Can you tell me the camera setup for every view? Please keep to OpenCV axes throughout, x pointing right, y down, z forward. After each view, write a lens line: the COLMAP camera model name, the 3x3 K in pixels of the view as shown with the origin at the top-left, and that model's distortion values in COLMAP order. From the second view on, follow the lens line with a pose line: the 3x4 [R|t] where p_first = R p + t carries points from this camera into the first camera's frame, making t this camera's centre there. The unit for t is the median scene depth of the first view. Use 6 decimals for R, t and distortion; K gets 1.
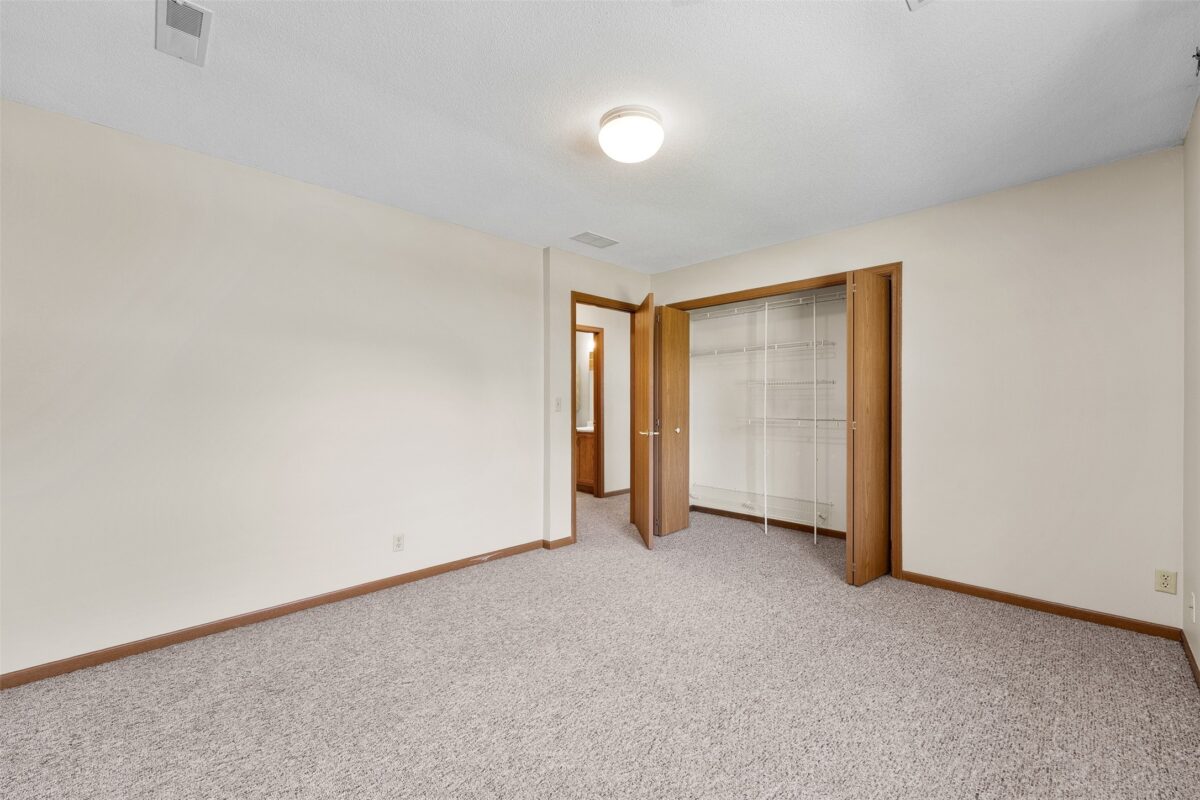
lens RADIAL K [[479.7, 0, 598.0], [0, 479.7, 401.4], [0, 0, 1]] dist [-0.000171, -0.000577]
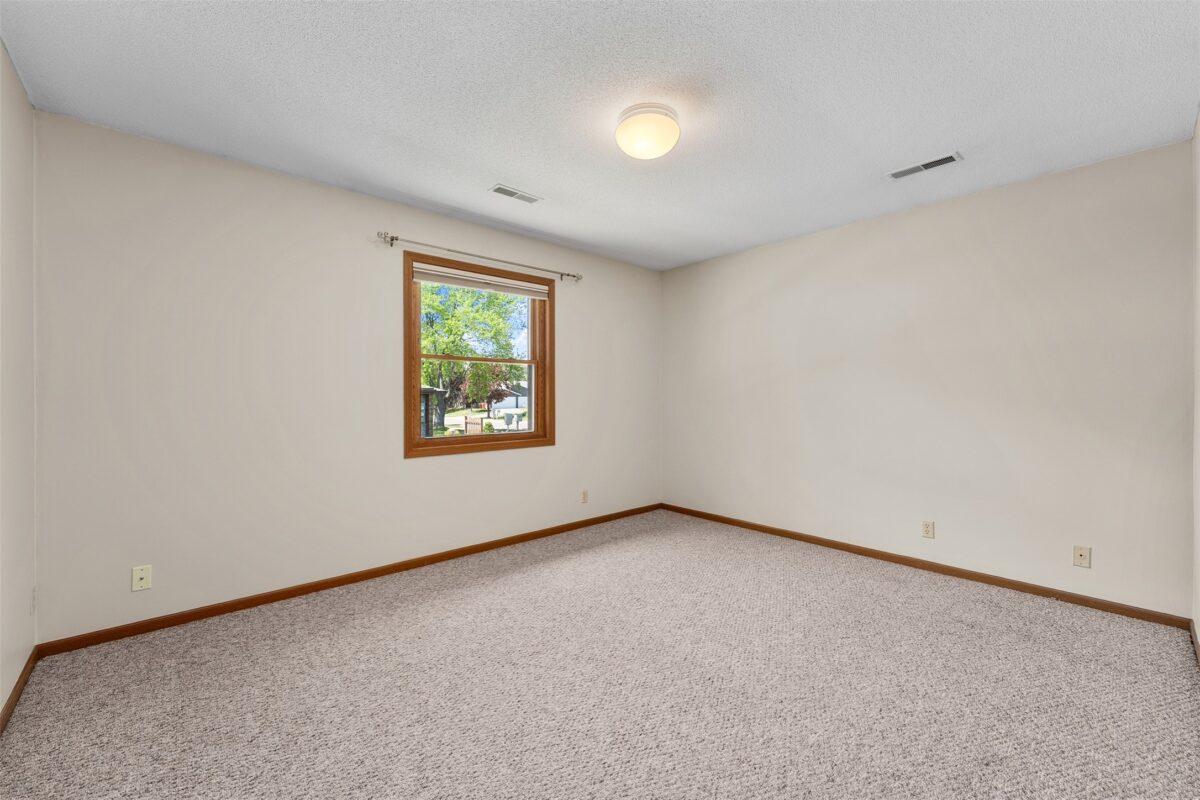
lens RADIAL K [[479.7, 0, 601.7], [0, 479.7, 398.4], [0, 0, 1]] dist [-0.000171, -0.000577]
pose [[-0.999077, 0.002241, 0.042893, 0.125505], [0.002324, 0.999996, 0.001892, 0.010921], [-0.042889, 0.001990, -0.999078, 2.064138]]
